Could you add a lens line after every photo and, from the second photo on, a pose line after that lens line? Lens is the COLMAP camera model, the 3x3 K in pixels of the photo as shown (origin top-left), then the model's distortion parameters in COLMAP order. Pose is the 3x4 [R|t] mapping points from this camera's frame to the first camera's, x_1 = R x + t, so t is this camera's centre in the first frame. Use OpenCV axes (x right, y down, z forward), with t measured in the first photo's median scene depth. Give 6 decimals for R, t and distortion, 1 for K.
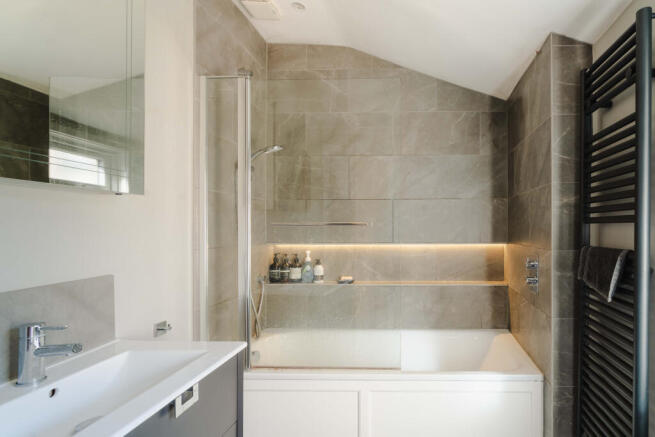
lens RADIAL K [[320.9, 0, 326.7], [0, 320.9, 229.7], [0, 0, 1]] dist [0.006635, 0.001275]
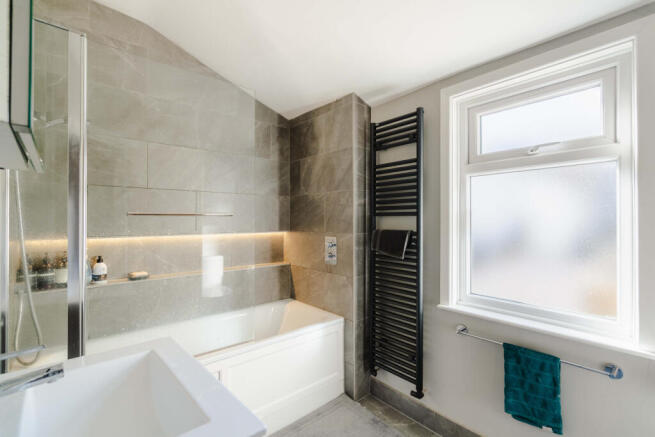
lens RADIAL K [[299.8, 0, 326.9], [0, 299.8, 217.9], [0, 0, 1]] dist [0.011945, 0.000626]
pose [[0.749921, 0.005276, 0.661506, -0.118913], [0.002230, 0.999942, -0.010504, 0.001615], [-0.661524, 0.009352, 0.749866, 0.003252]]
